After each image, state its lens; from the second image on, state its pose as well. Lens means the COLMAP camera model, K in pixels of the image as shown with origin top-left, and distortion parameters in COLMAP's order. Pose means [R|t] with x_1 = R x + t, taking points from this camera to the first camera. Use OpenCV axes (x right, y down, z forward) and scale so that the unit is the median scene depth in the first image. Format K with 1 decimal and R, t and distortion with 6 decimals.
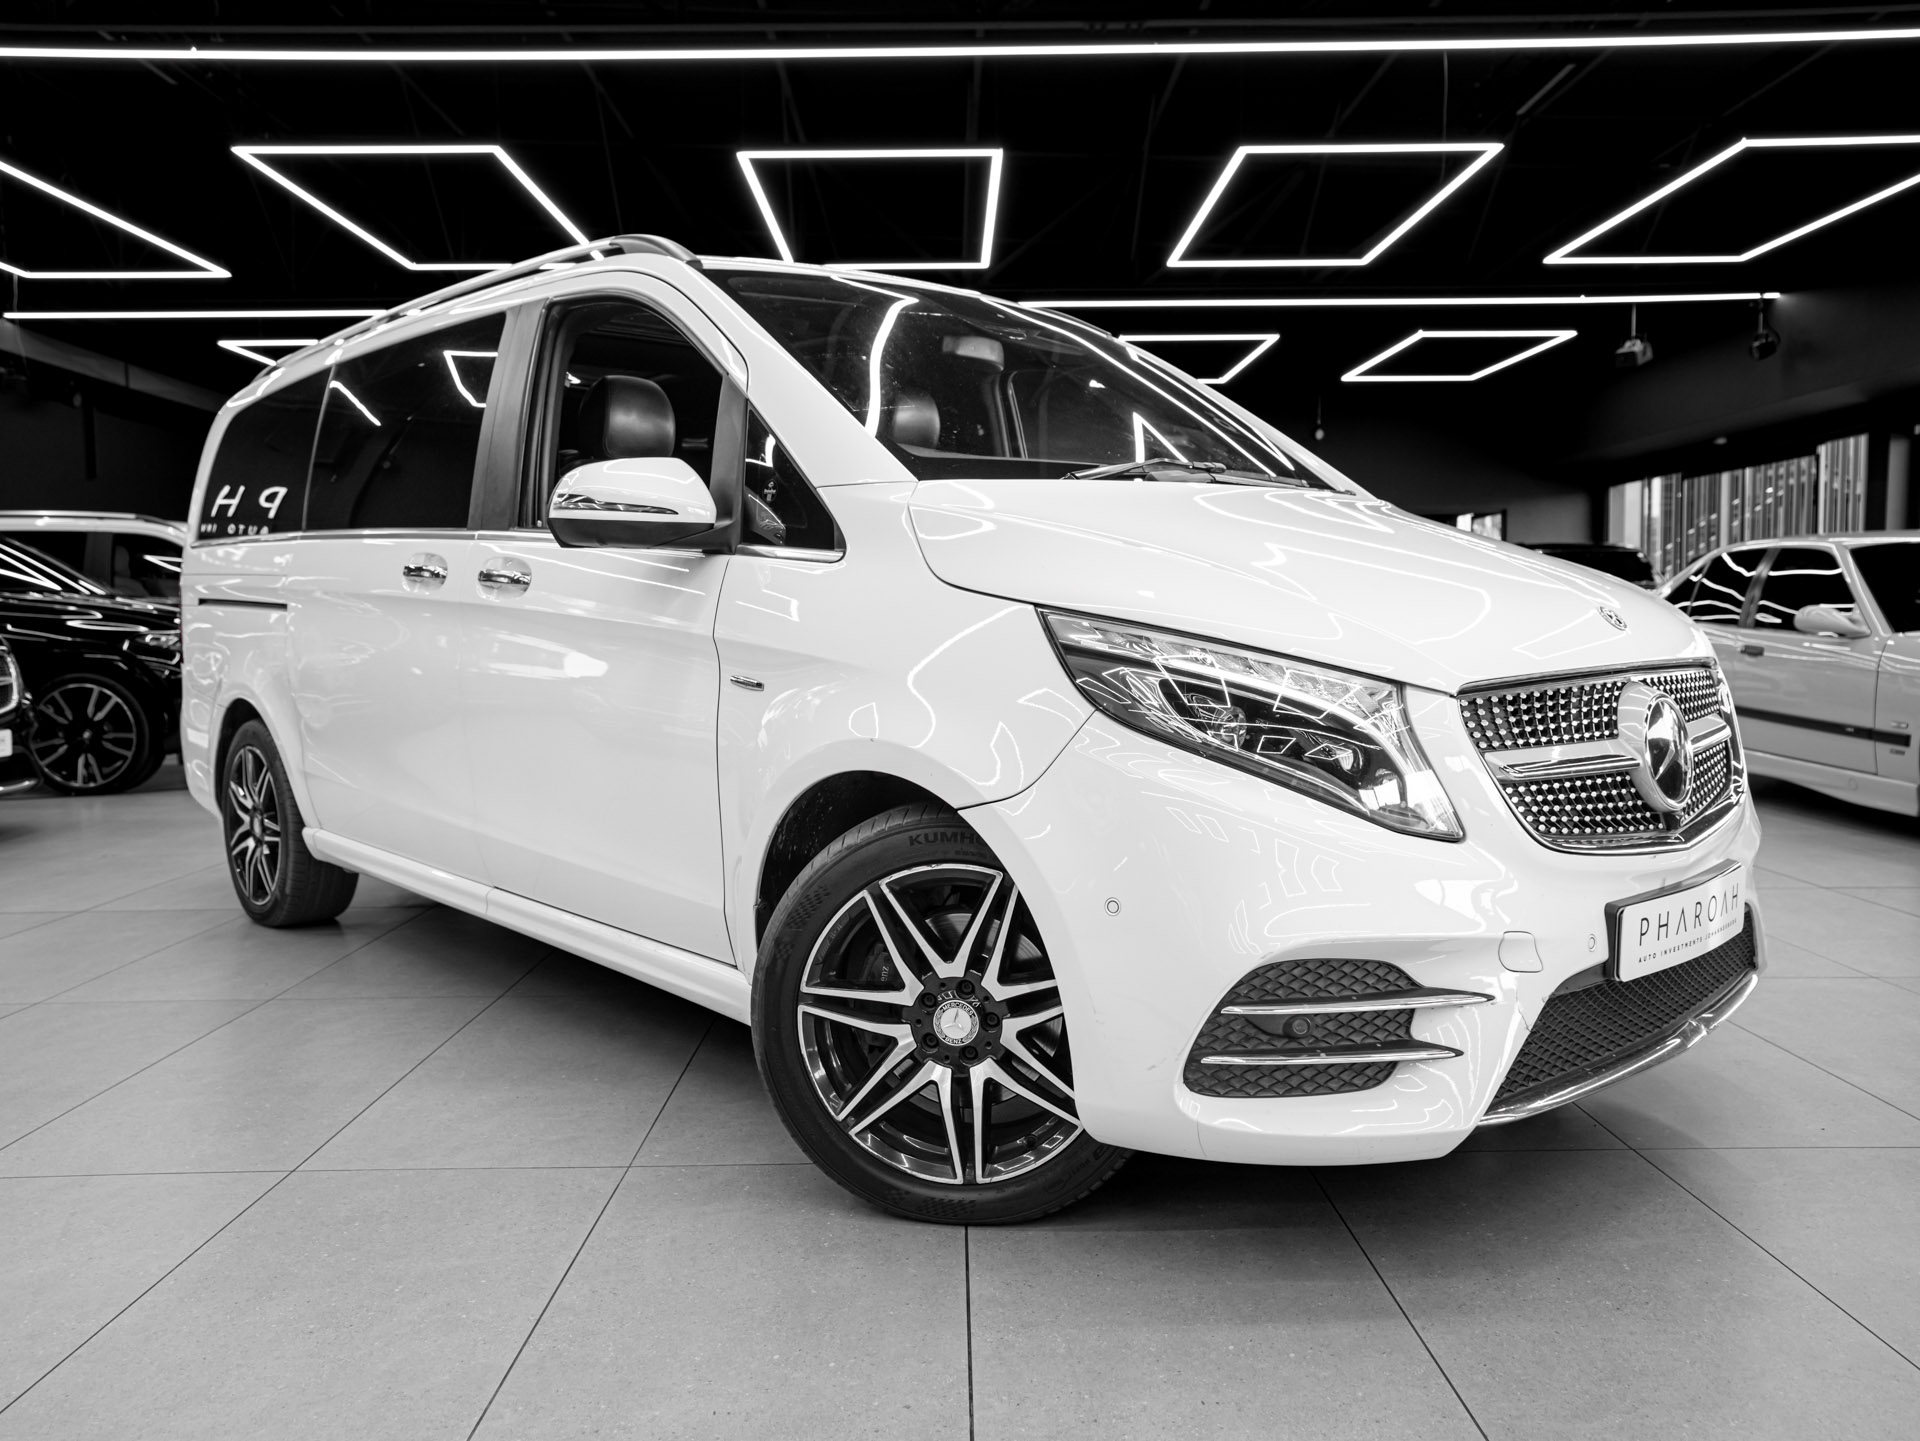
lens RADIAL K [[1444.4, 0, 961.7], [0, 1444.4, 713.2], [0, 0, 1]] dist [-0.029184, 0.072834]
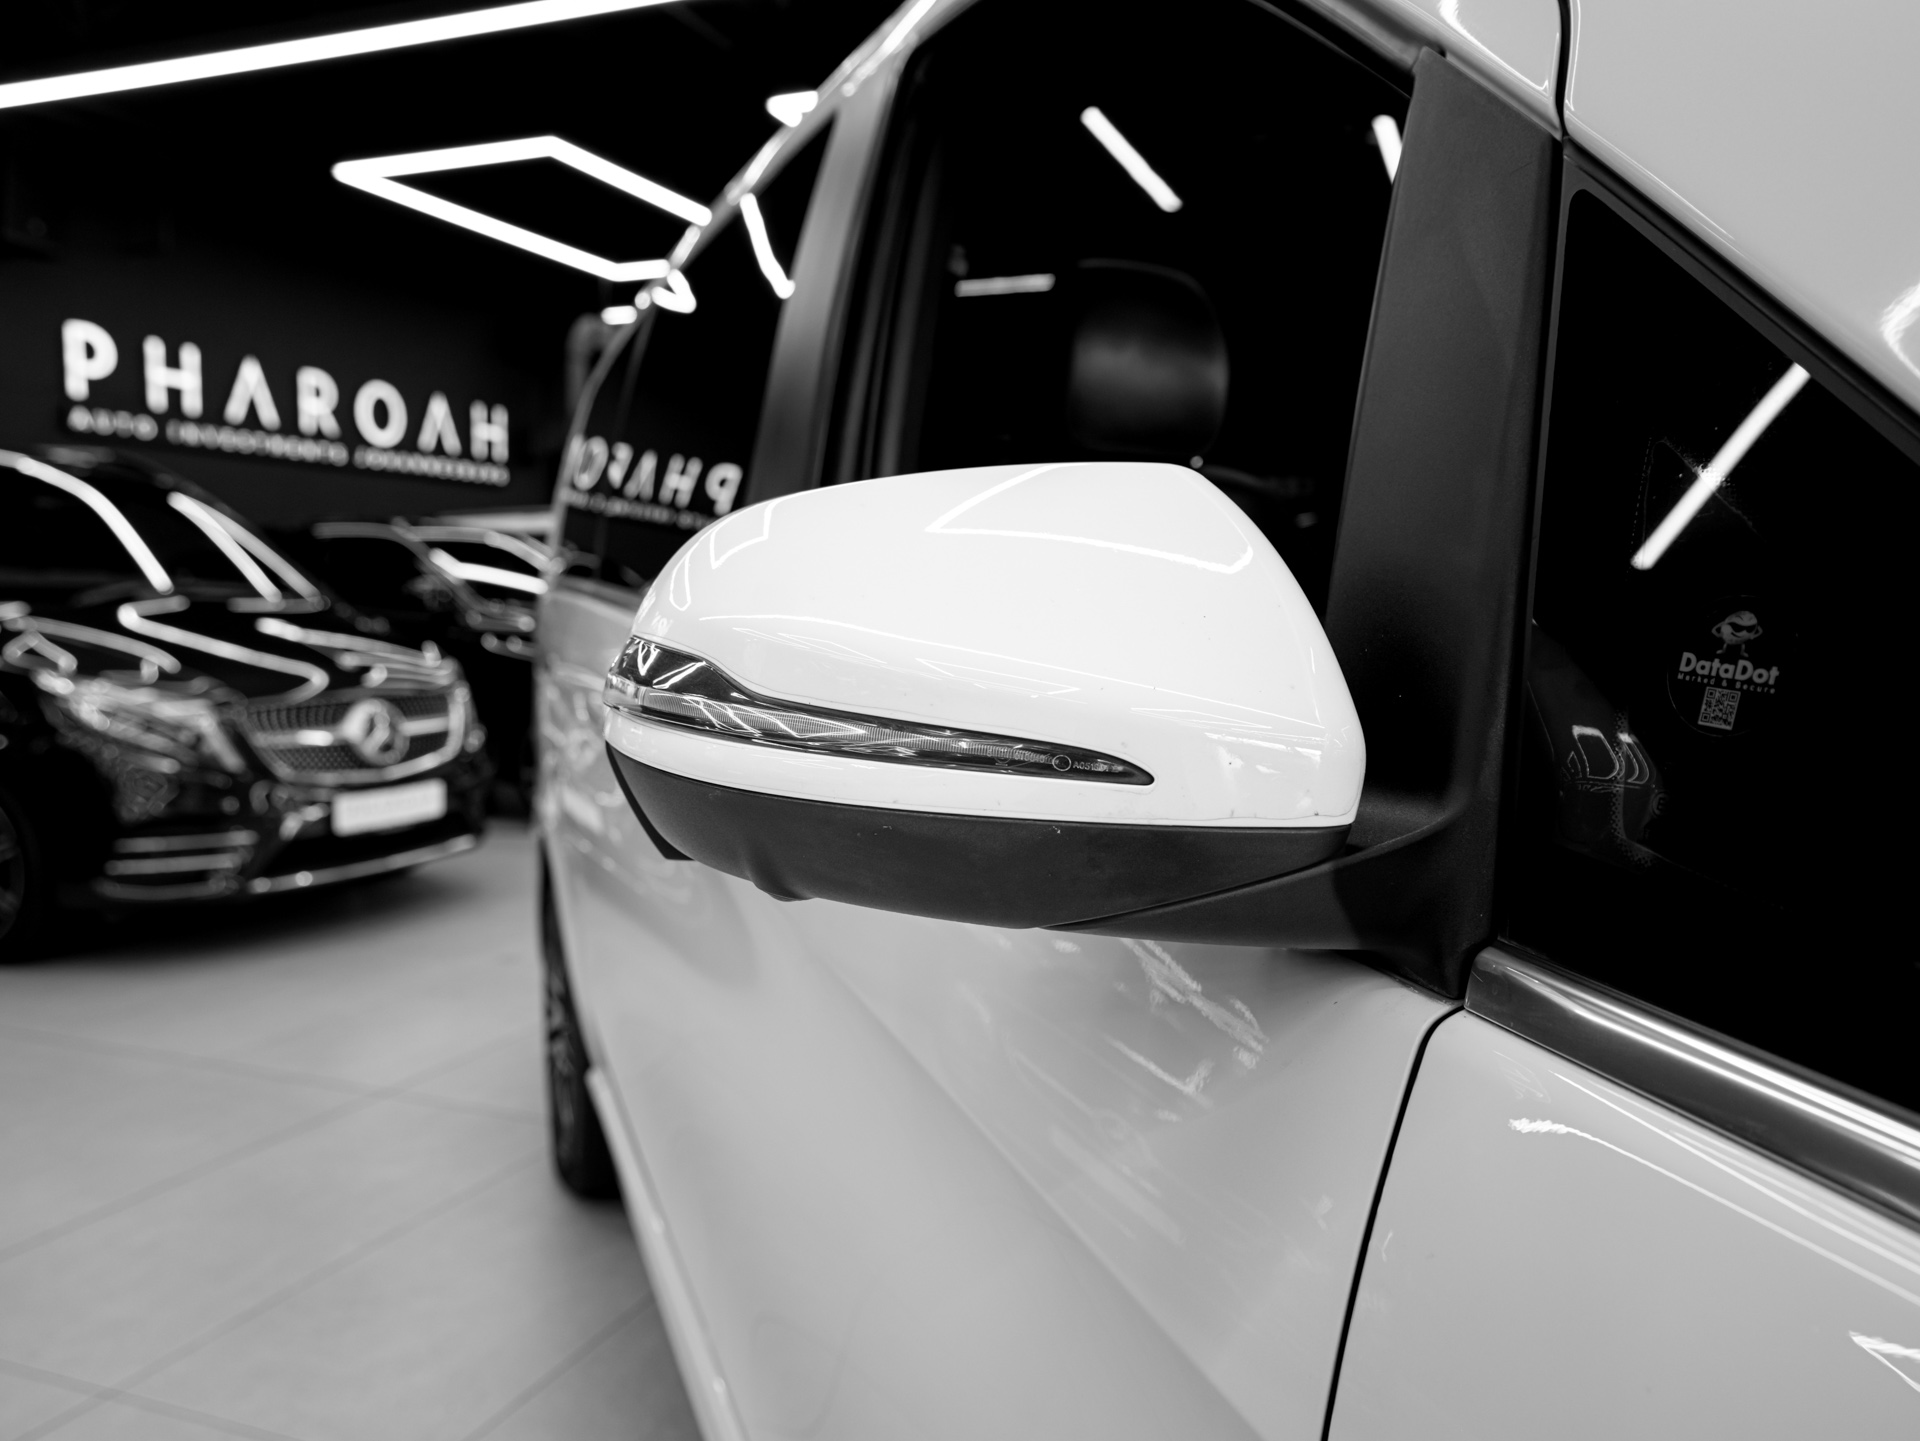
lens RADIAL K [[1444.4, 0, 961.7], [0, 1444.4, 713.2], [0, 0, 1]] dist [-0.029184, 0.072834]
pose [[0.924731, 0.047205, -0.377682, -0.092689], [-0.042060, 0.998876, 0.021864, -0.091518], [0.378289, -0.004333, 0.925677, 0.504631]]
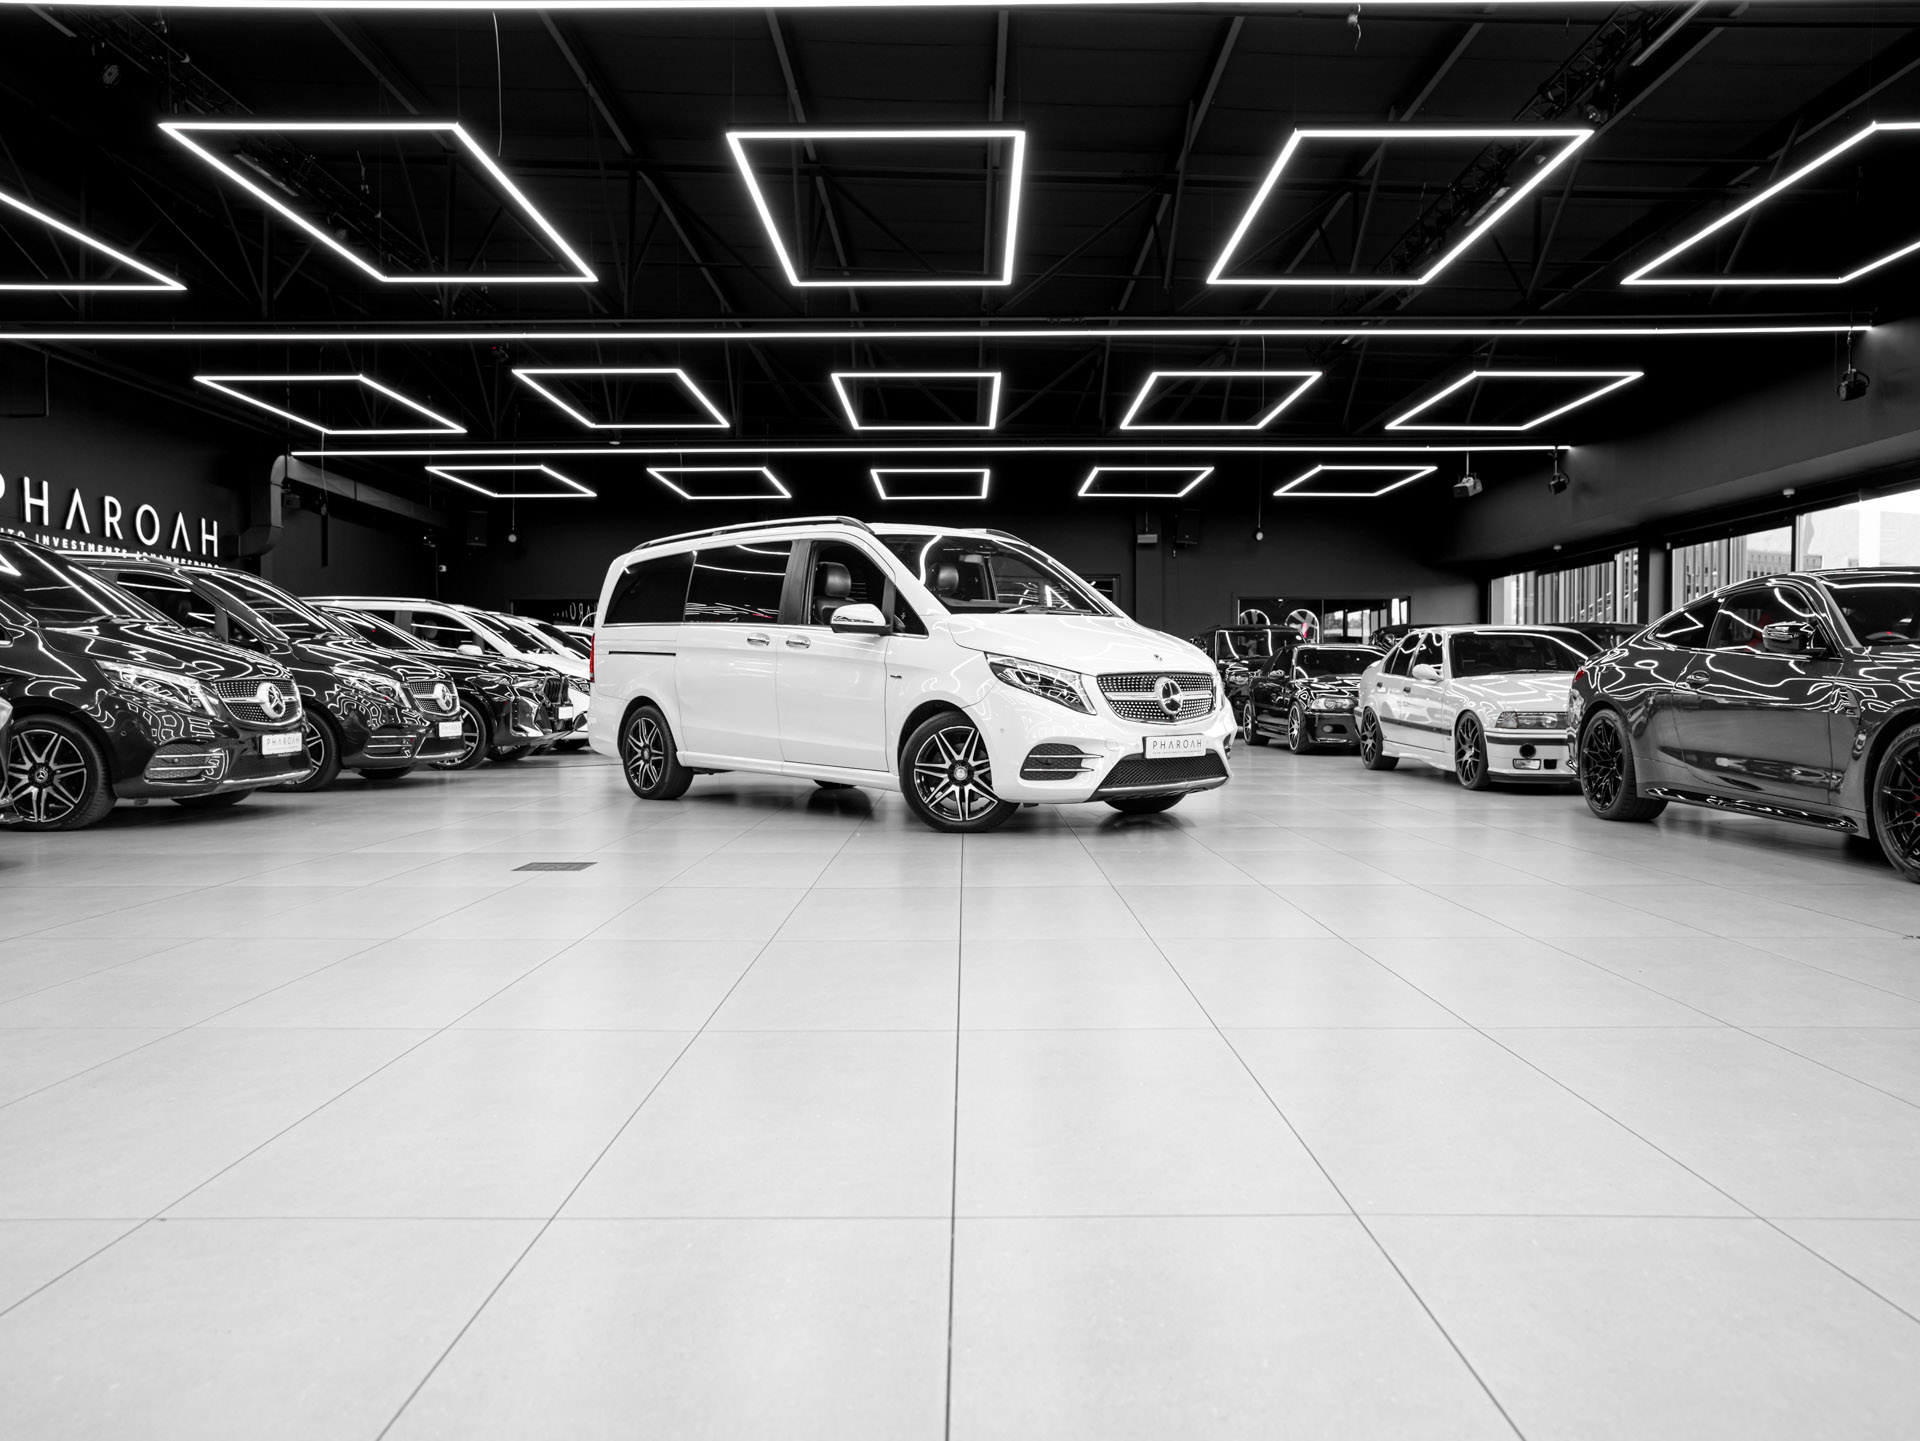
lens RADIAL K [[1444.4, 0, 961.7], [0, 1444.4, 713.2], [0, 0, 1]] dist [-0.029184, 0.072834]
pose [[0.999873, 0.010394, -0.012108, 0.020113], [-0.010963, 0.998790, -0.047934, 0.123893], [0.011596, 0.048061, 0.998777, -1.274993]]
